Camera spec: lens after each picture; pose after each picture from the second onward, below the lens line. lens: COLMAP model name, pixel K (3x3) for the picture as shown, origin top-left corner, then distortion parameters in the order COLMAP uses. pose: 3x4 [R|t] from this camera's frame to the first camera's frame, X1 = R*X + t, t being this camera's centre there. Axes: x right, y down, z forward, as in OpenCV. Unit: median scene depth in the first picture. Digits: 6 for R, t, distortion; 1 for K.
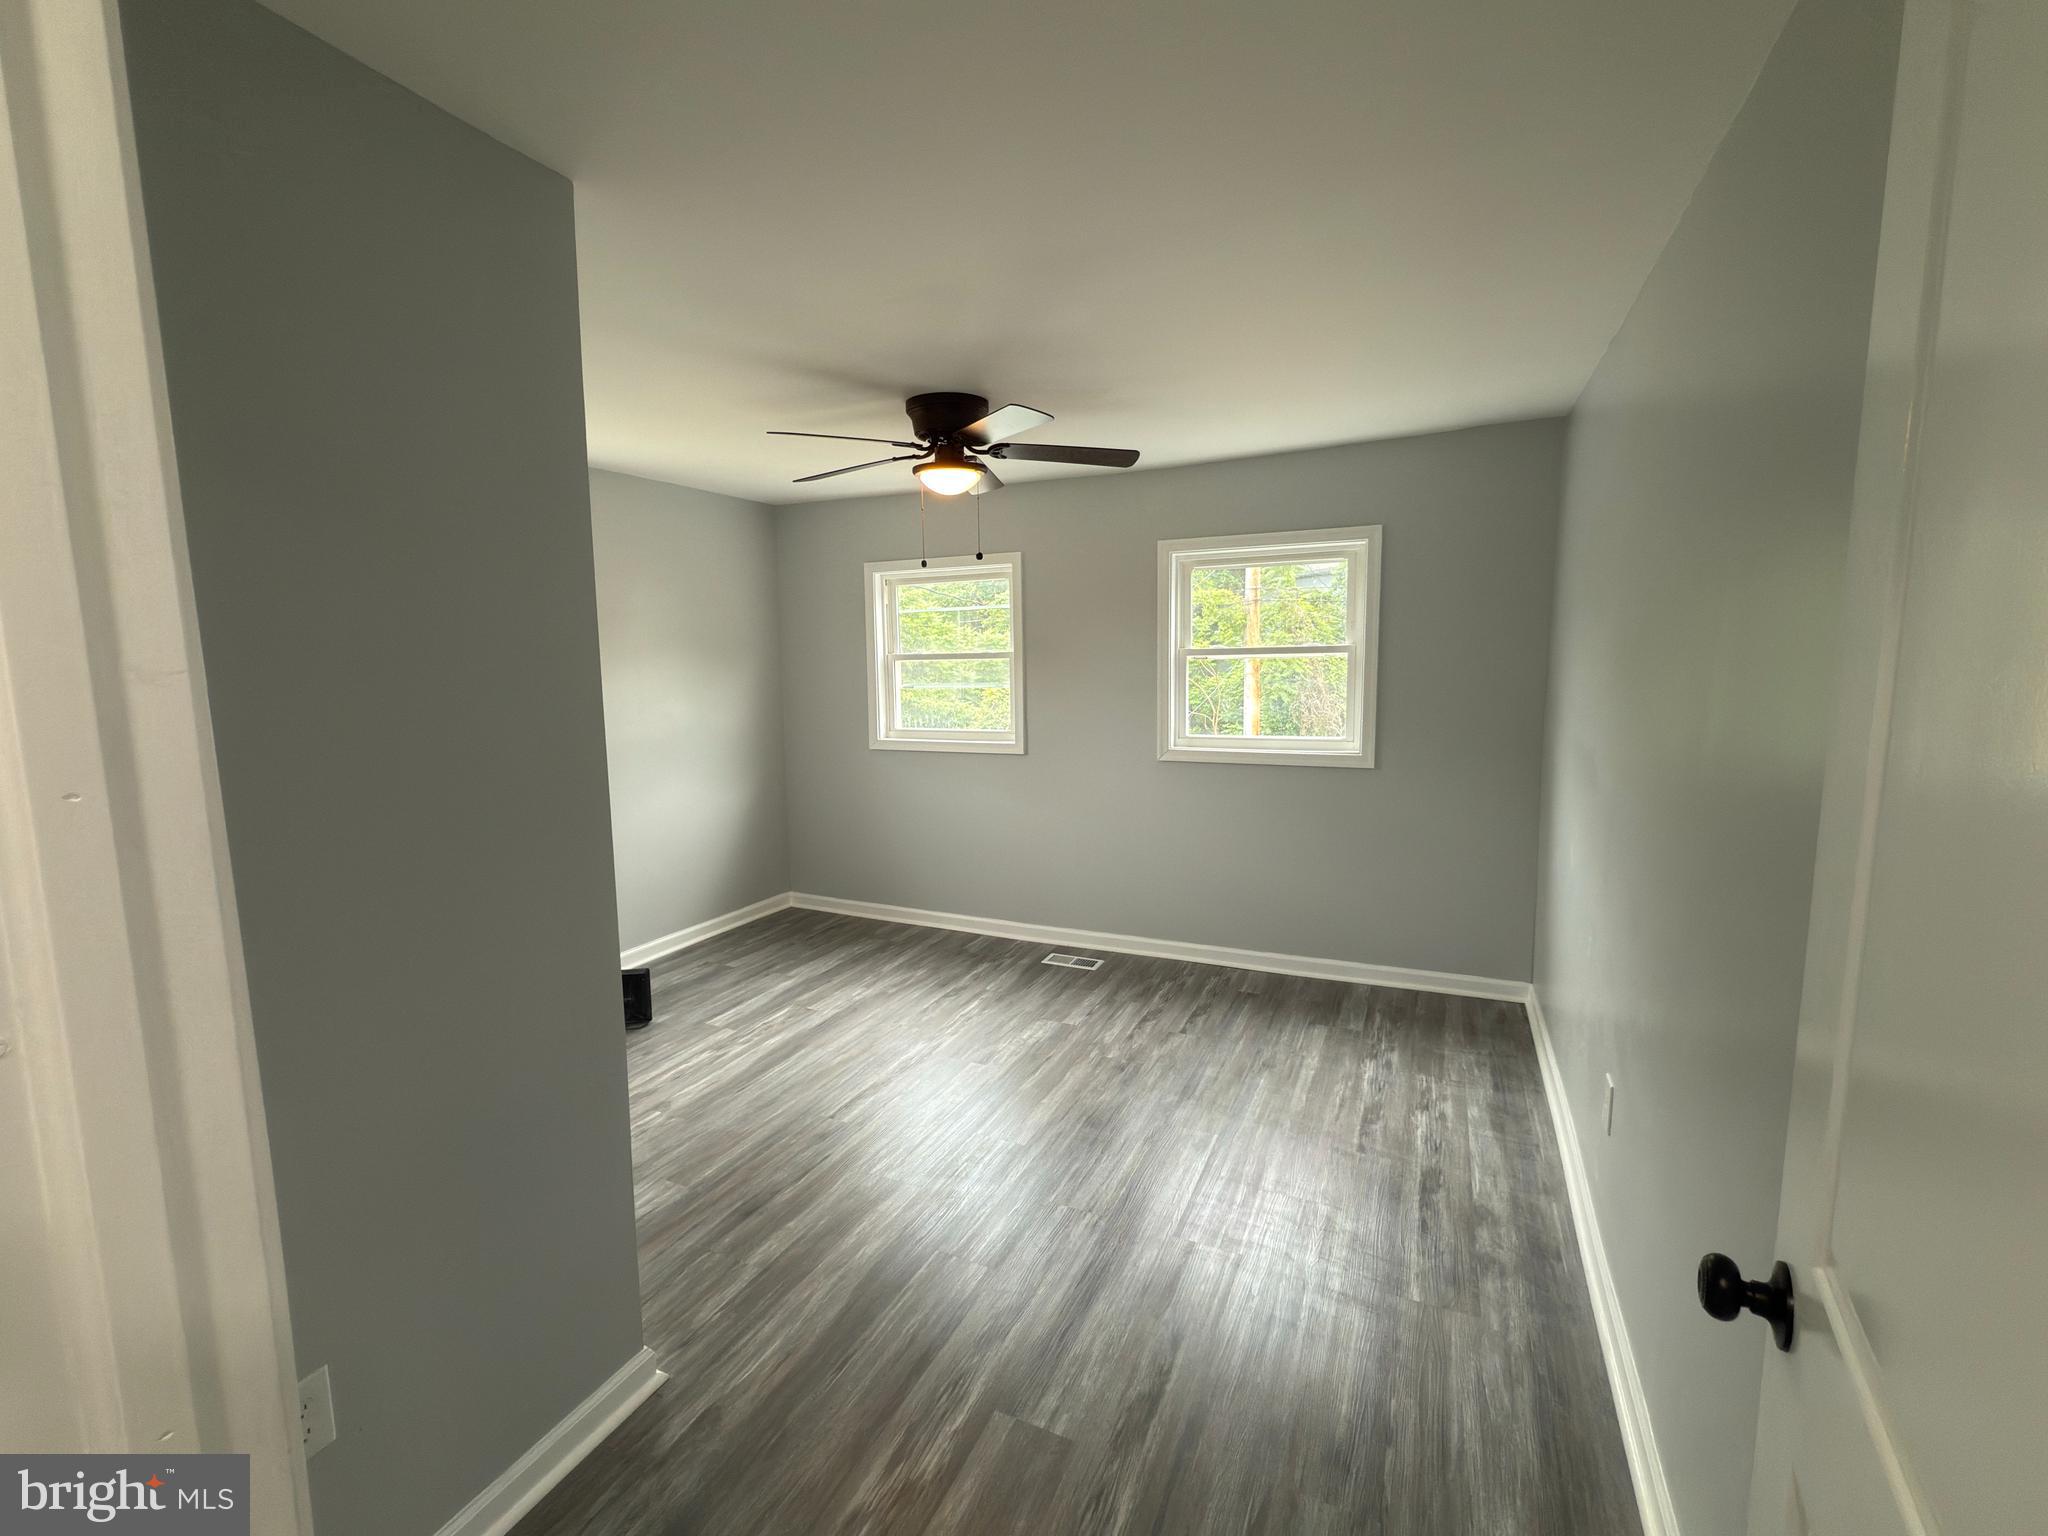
lens RADIAL K [[880.7, 0, 1016.2], [0, 880.7, 767.9], [0, 0, 1]] dist [-0.002775, -0.000106]
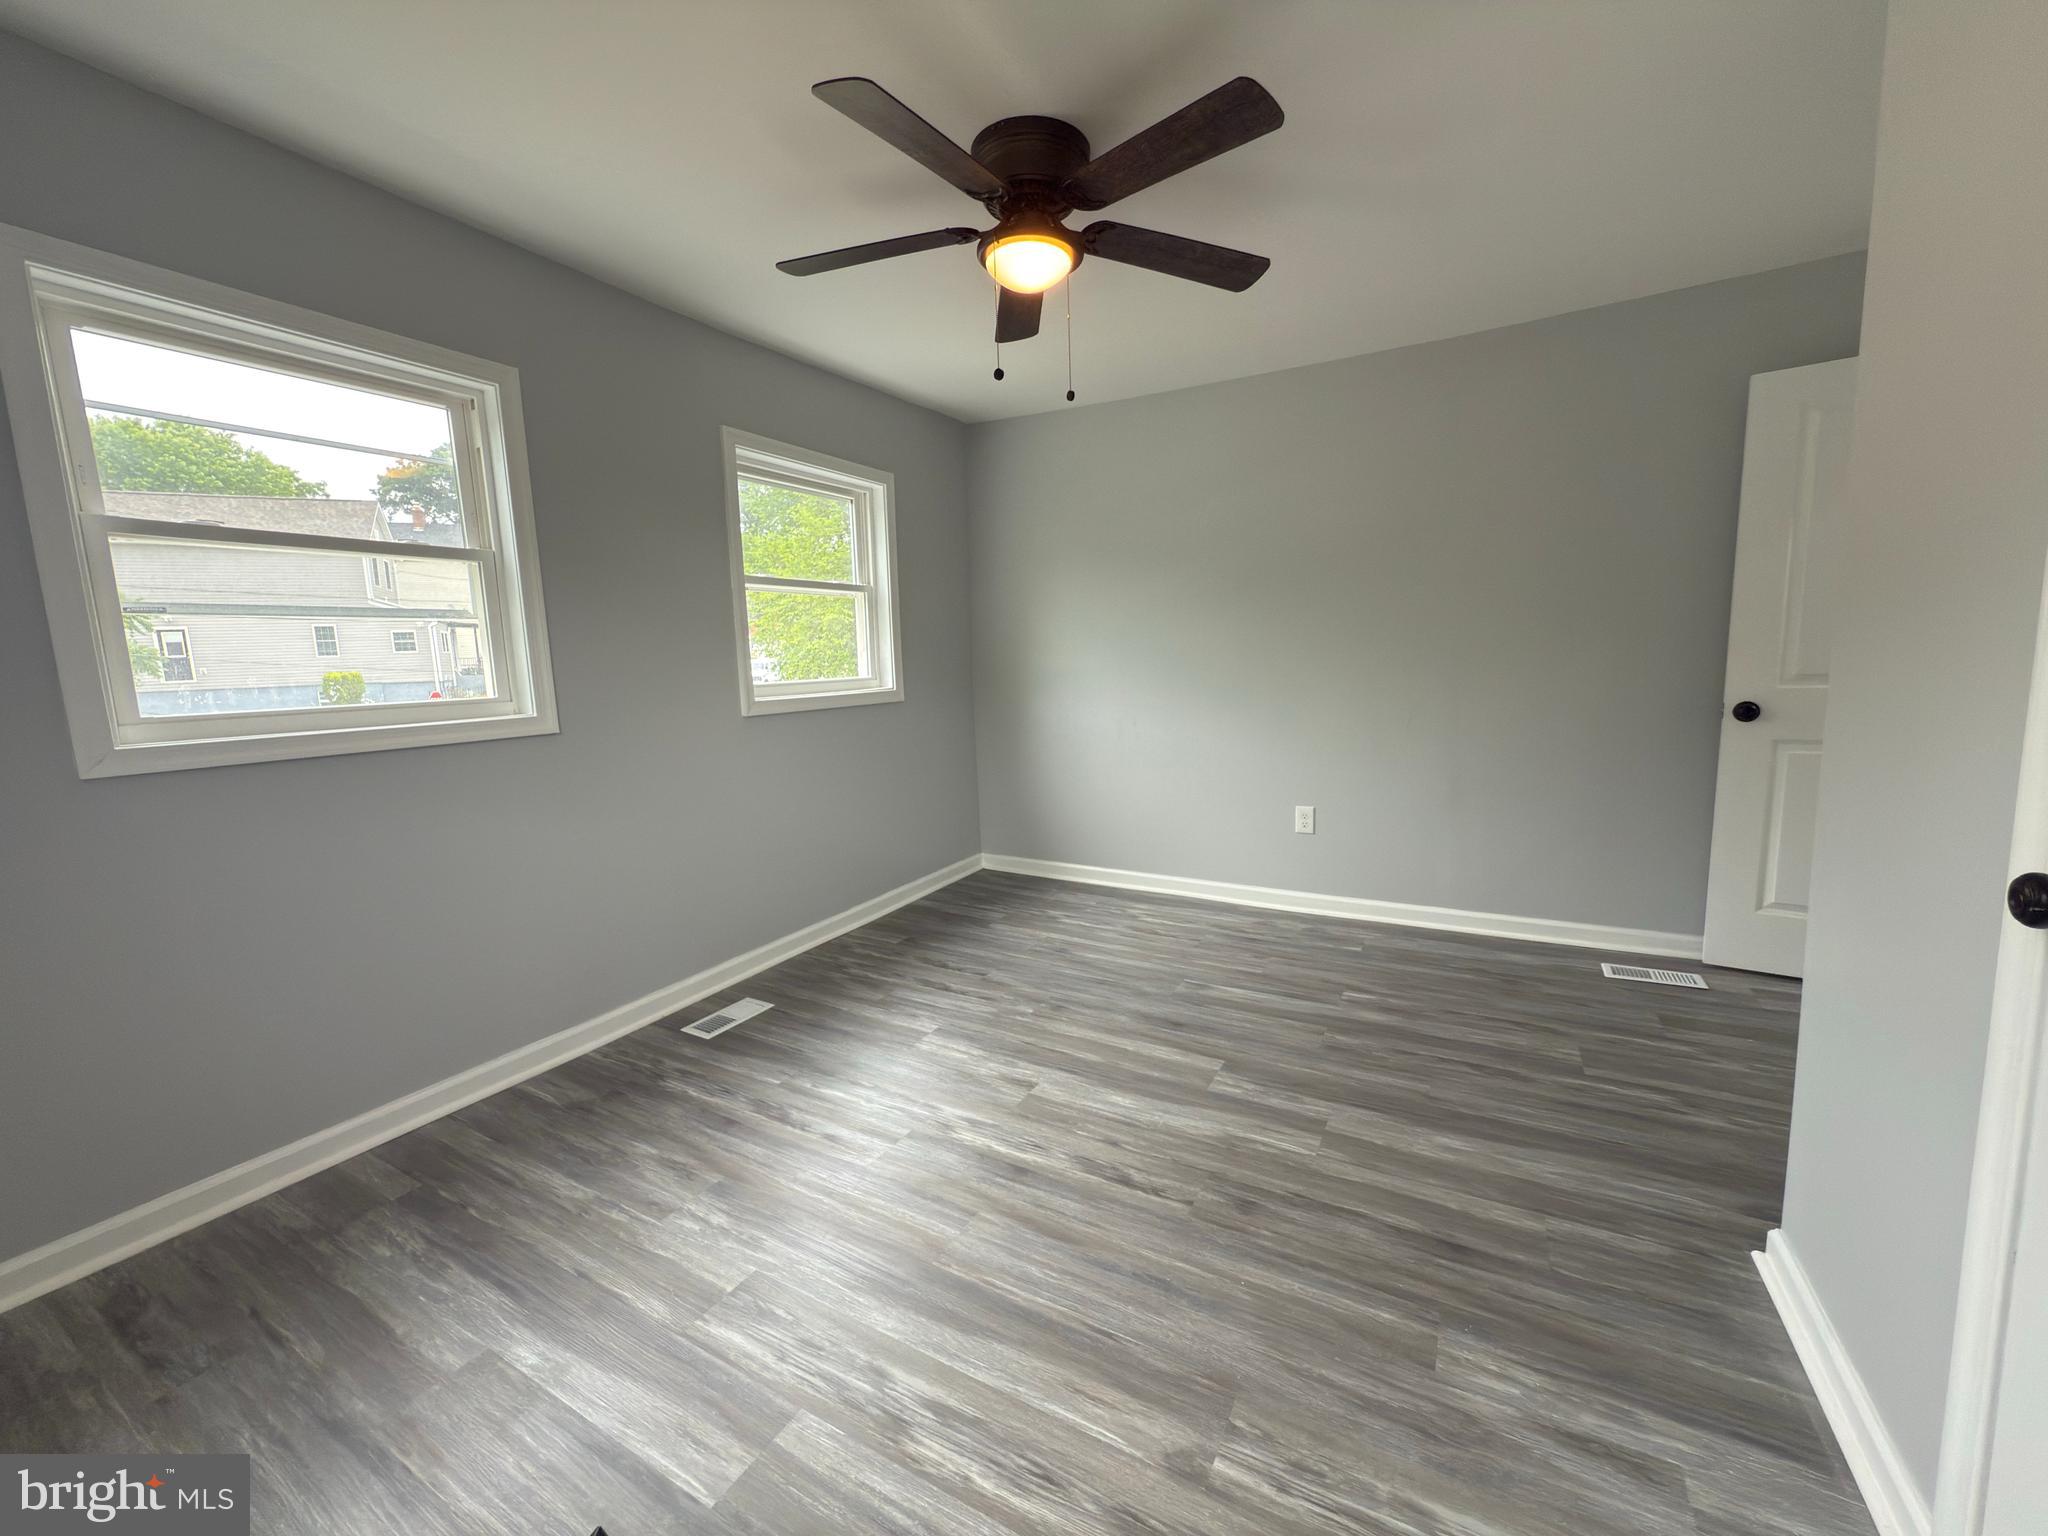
lens RADIAL K [[818.6, 0, 1024.0], [0, 818.6, 768.0], [0, 0, 1]] dist [0.000629, -0.000055]
pose [[0.068217, -0.122018, 0.990181, -0.653879], [0.150370, 0.982412, 0.110701, -0.009418], [-0.986273, 0.141342, 0.085366, 0.850721]]
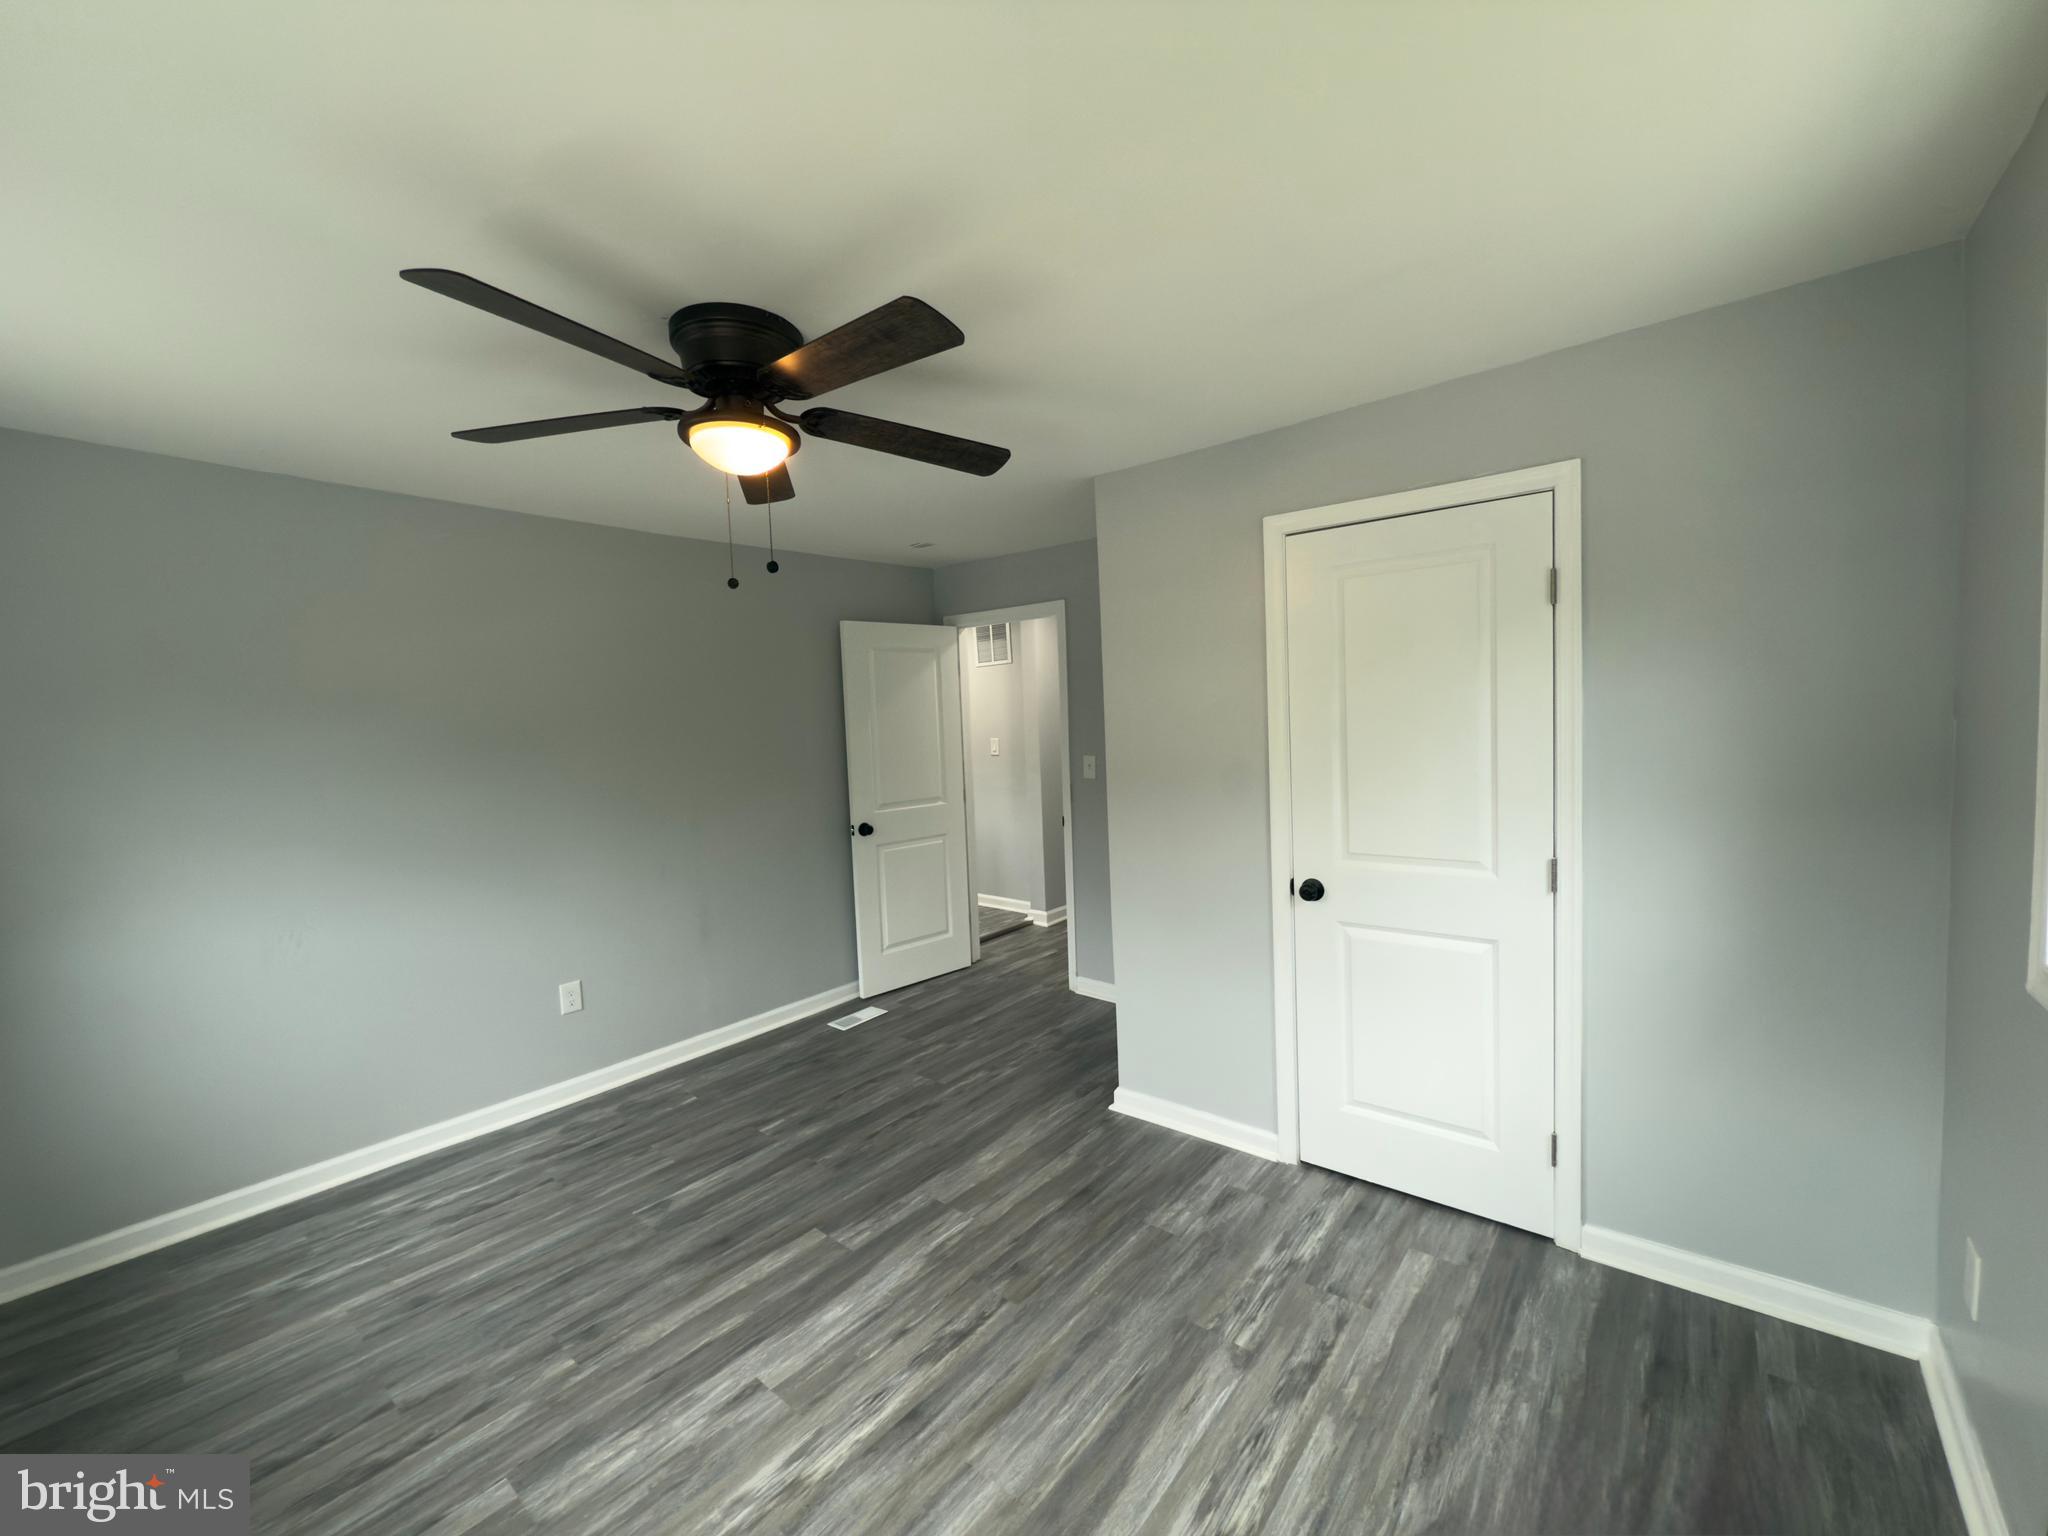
lens RADIAL K [[818.6, 0, 1024.0], [0, 818.6, 768.0], [0, 0, 1]] dist [0.000629, -0.000055]
pose [[-0.969801, 0.034265, 0.241477, -0.347924], [0.079258, 0.980622, 0.179162, -0.163373], [-0.230659, 0.192890, -0.953724, 1.328123]]
